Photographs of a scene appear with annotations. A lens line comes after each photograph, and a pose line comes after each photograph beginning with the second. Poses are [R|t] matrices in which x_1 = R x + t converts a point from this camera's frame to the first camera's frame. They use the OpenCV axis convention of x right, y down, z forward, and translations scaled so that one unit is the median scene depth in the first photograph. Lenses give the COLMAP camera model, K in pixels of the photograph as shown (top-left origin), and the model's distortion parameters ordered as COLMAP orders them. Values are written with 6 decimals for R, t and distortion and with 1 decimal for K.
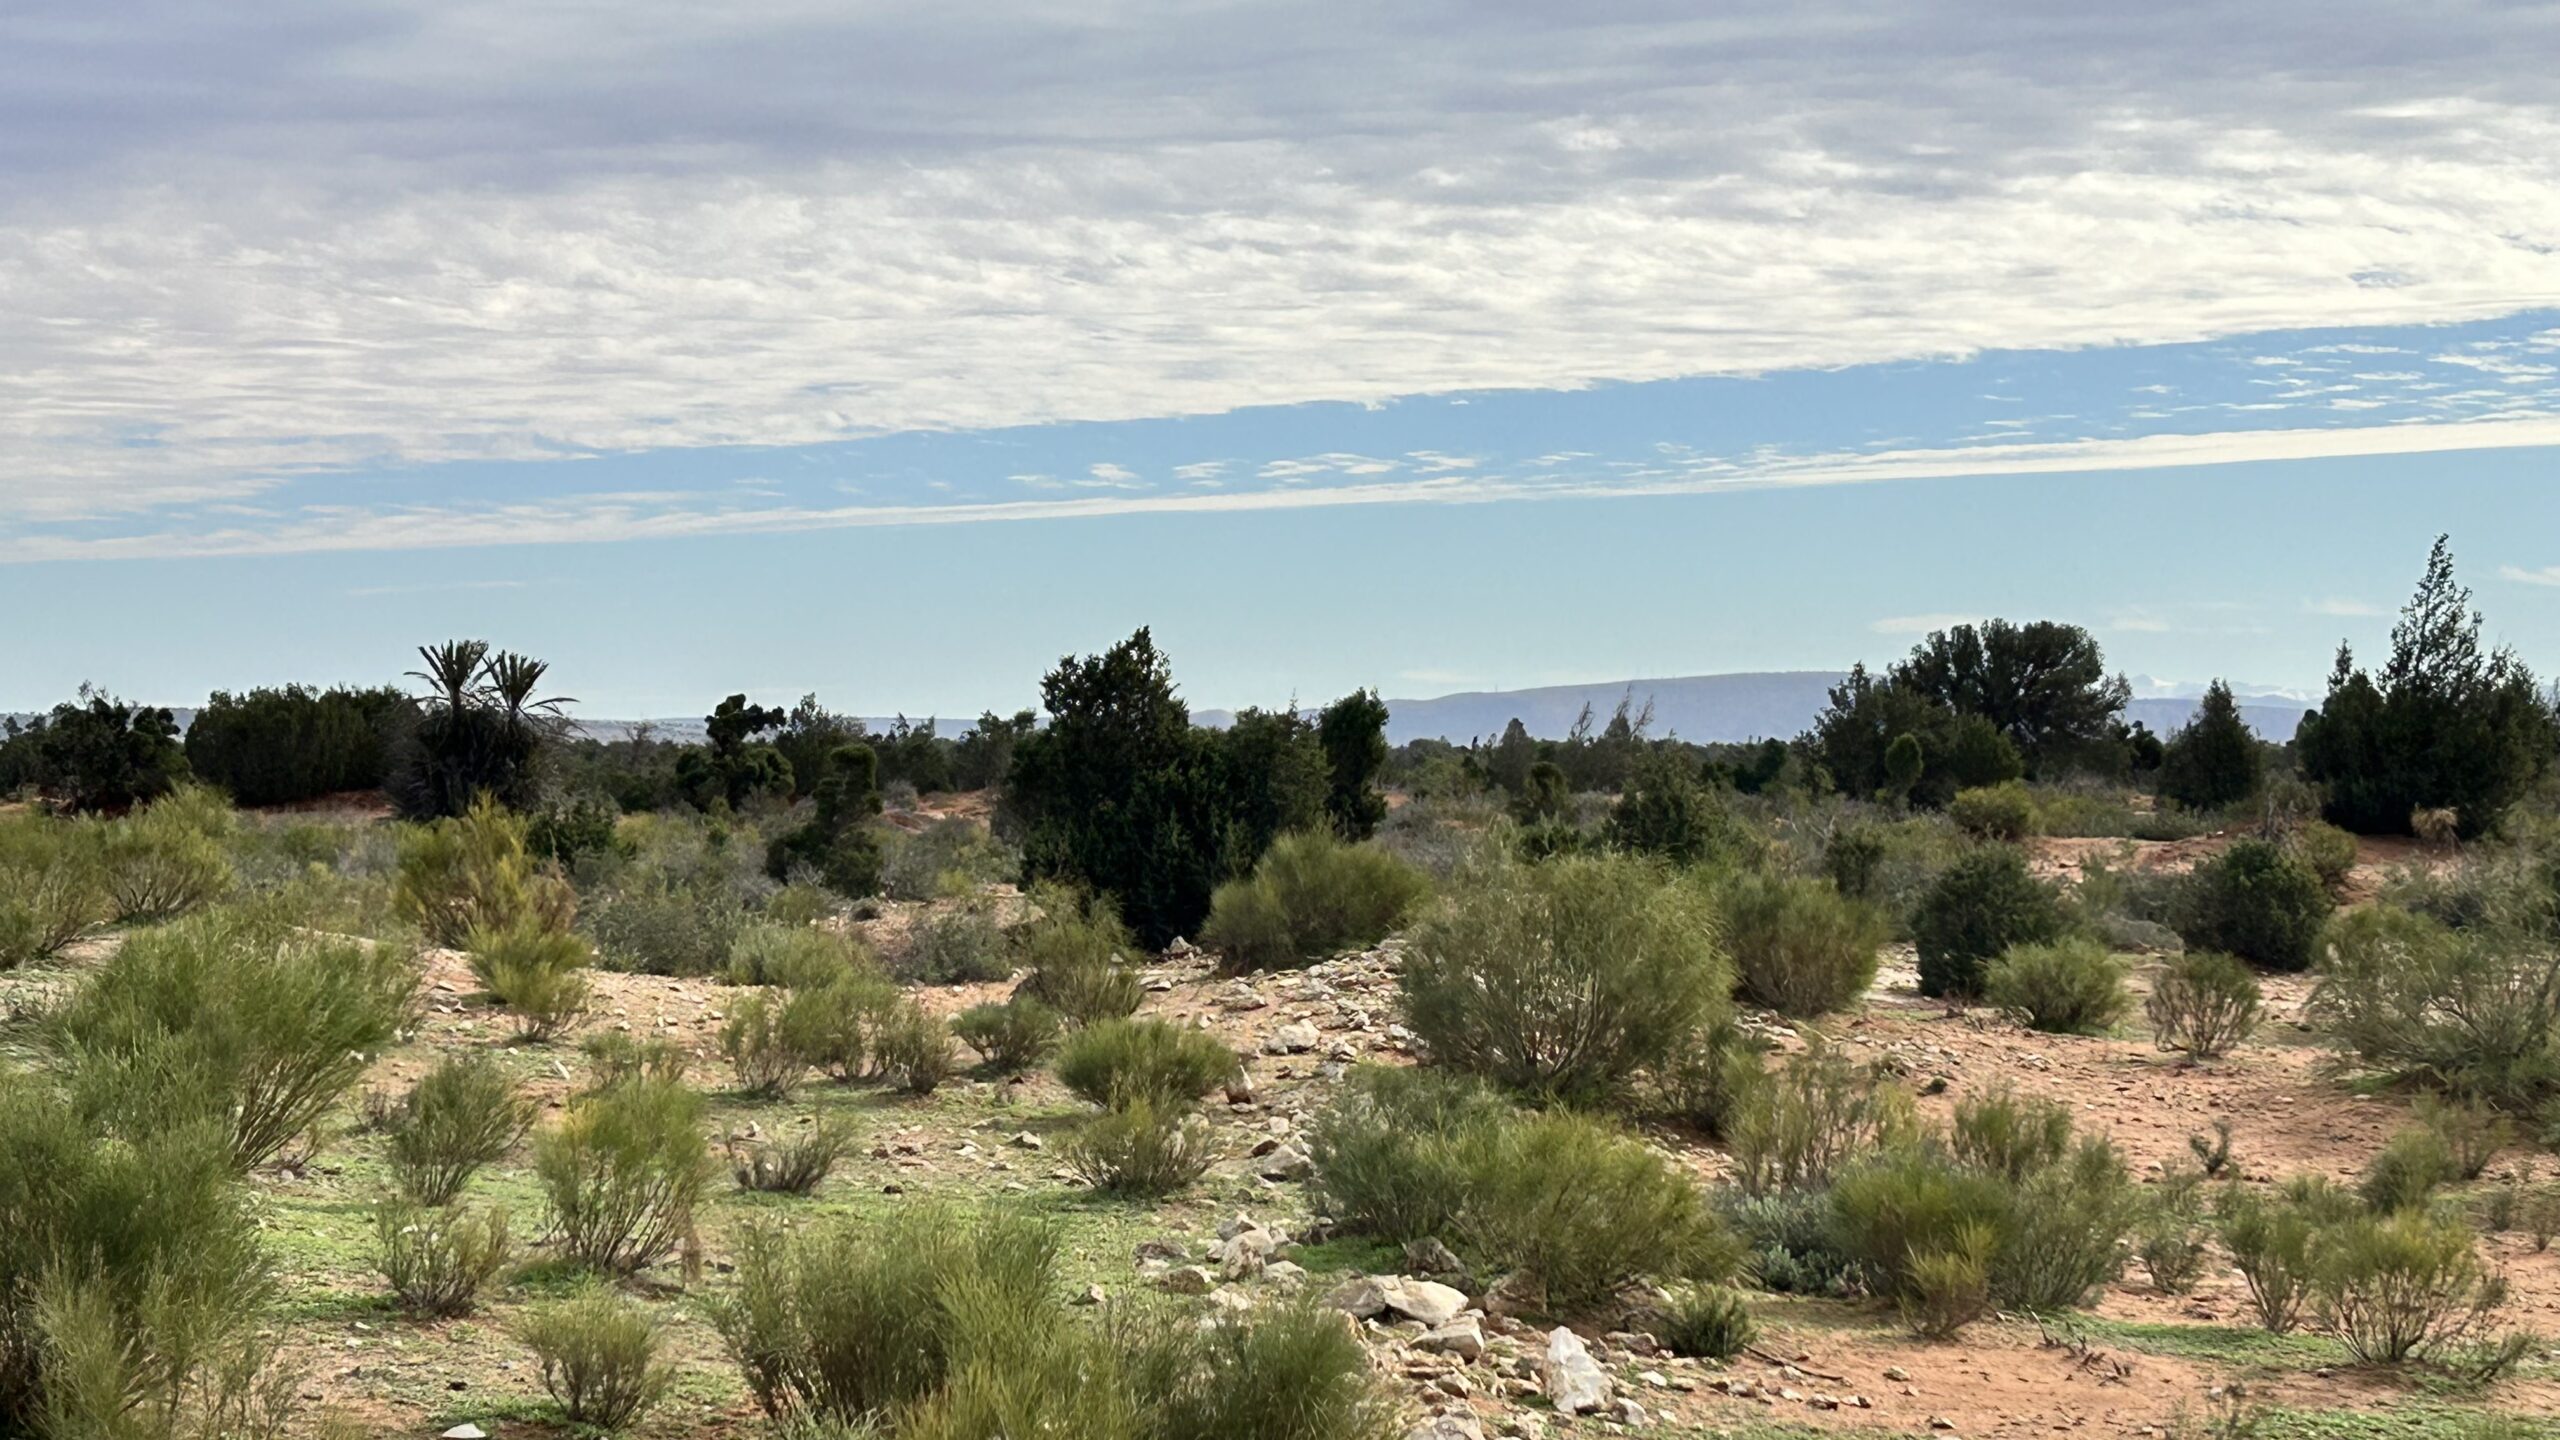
lens RADIAL K [[4785.6, 0, 1254.7], [0, 4785.6, 708.1], [0, 0, 1]] dist [0.130740, 0.000000]
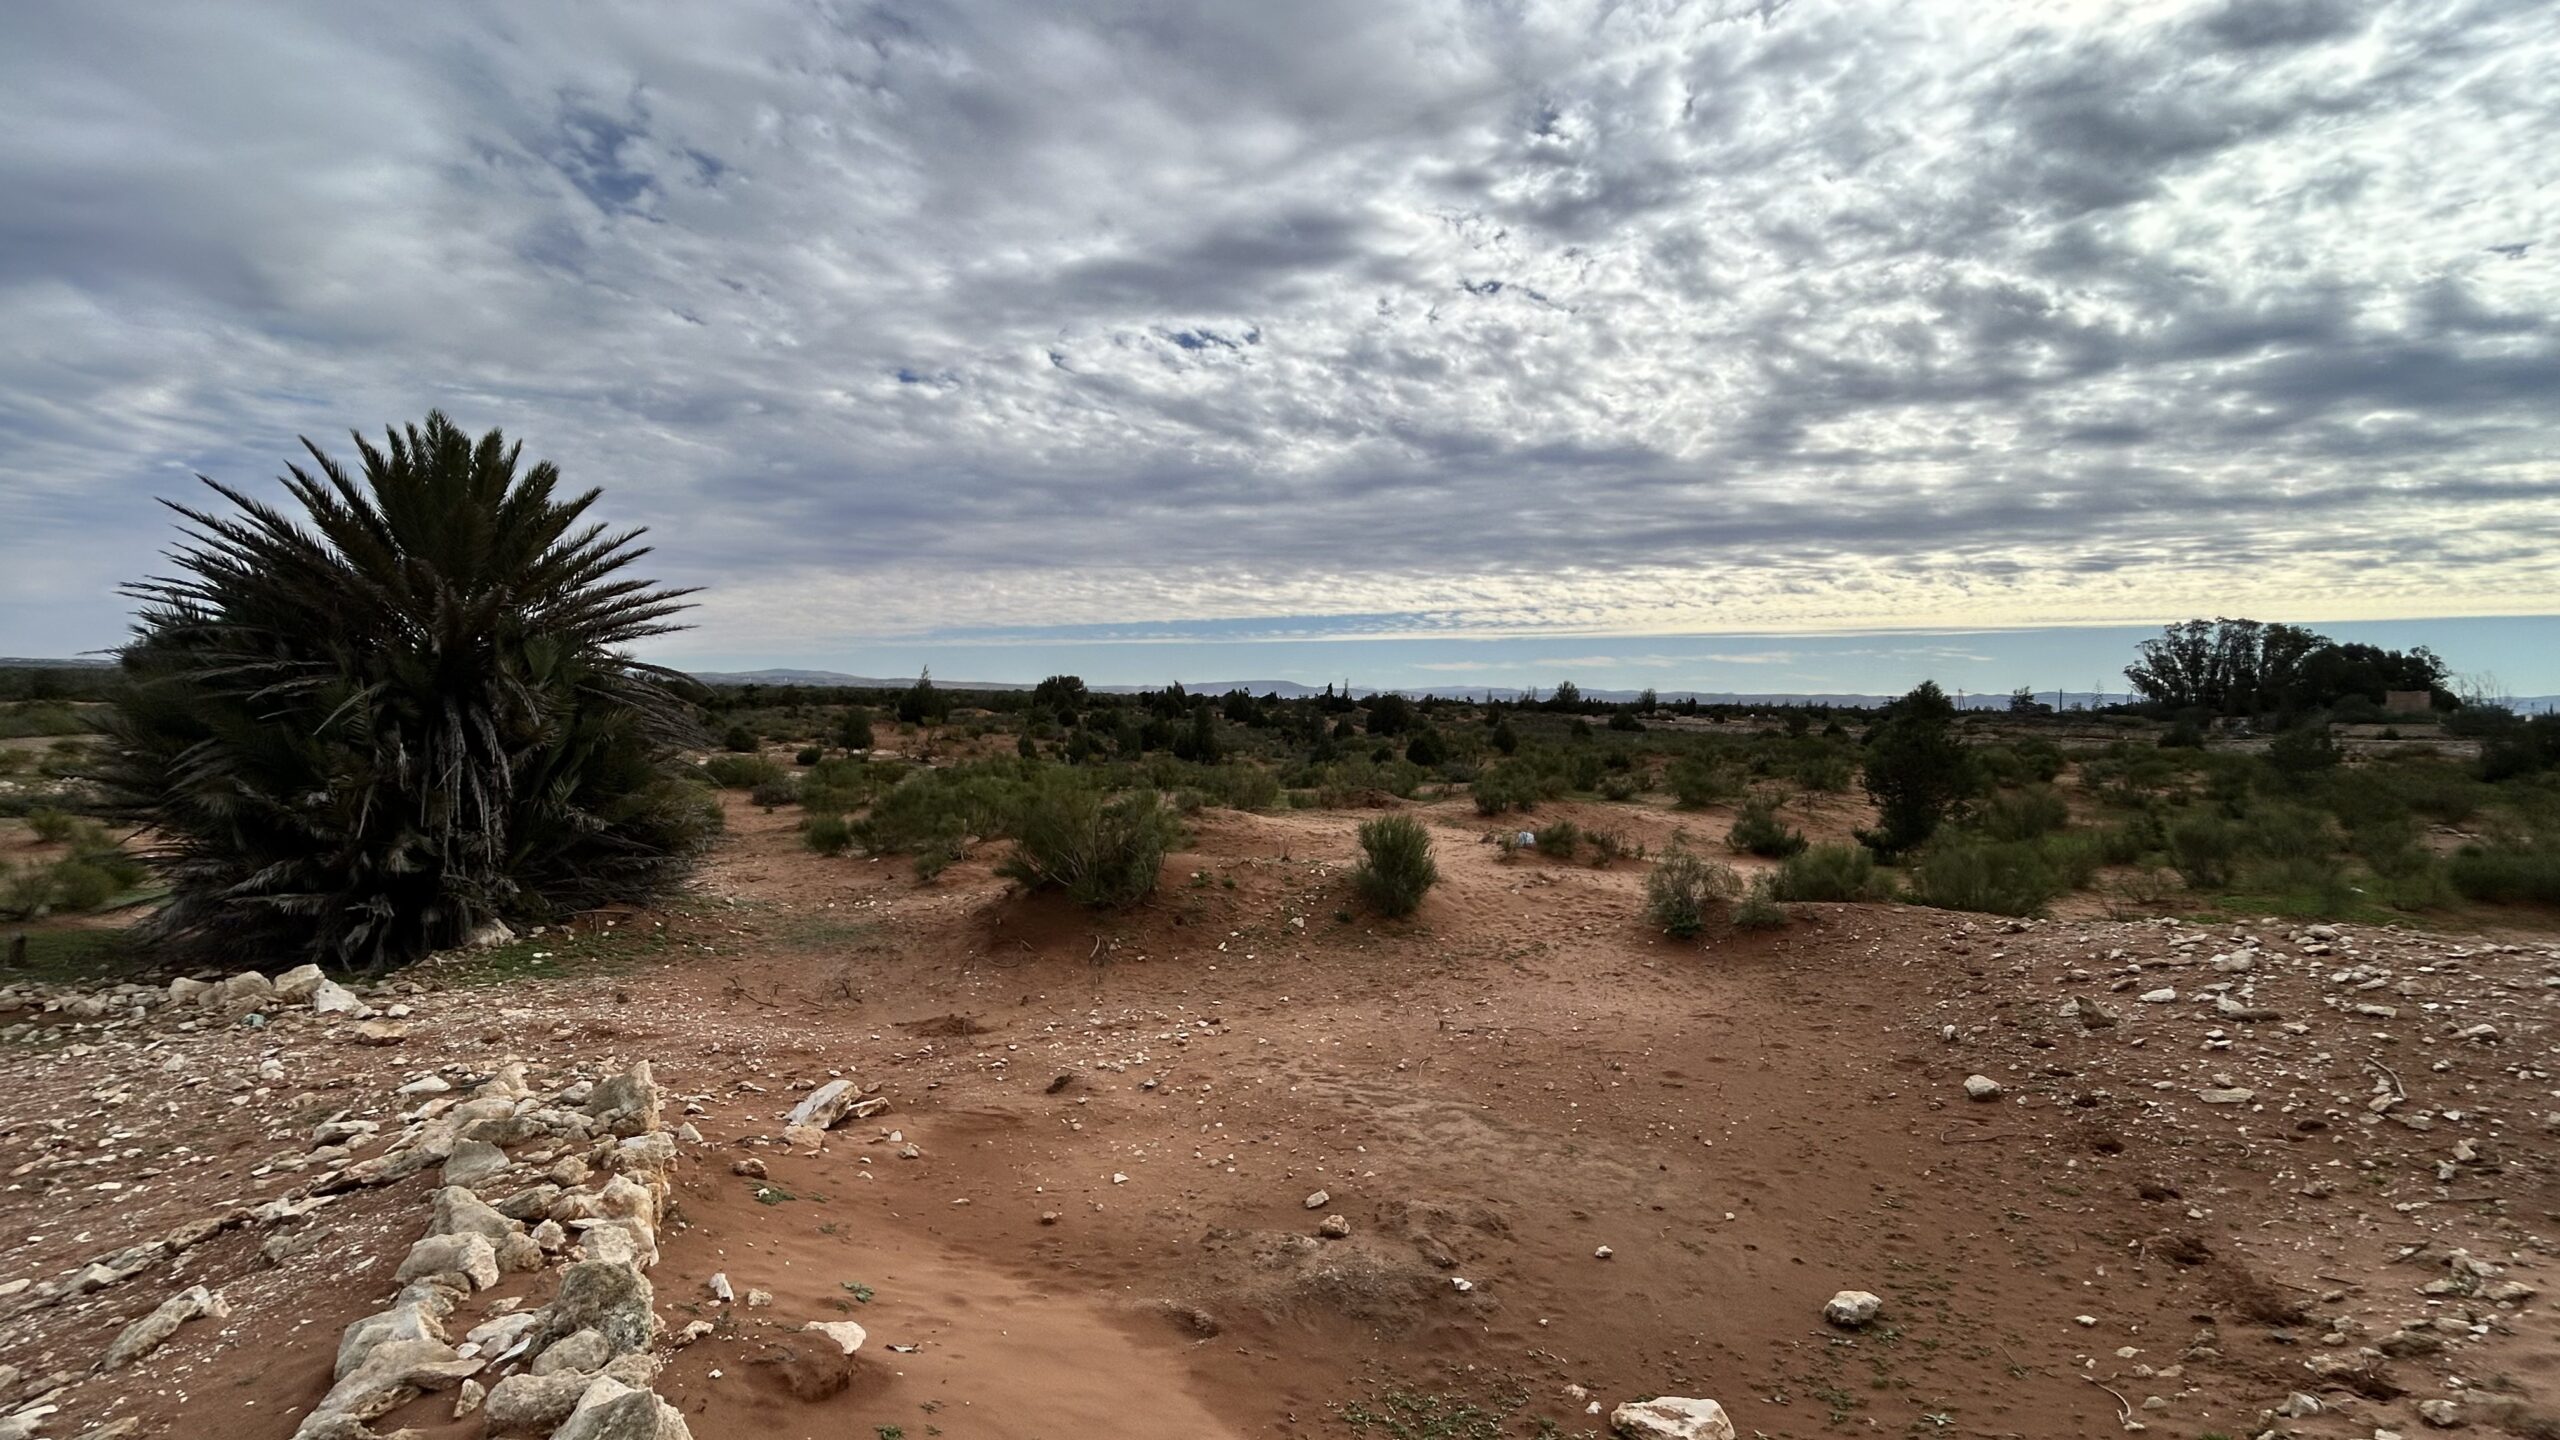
lens RADIAL K [[1024.7, 0, 1282.7], [0, 1024.7, 698.3], [0, 0, 1]] dist [-0.006943, 0.001360]
pose [[0.993845, 0.027232, 0.107377, 0.190017], [-0.028577, 0.999531, 0.011007, -0.007207], [-0.107027, -0.014007, 0.994157, -0.224563]]
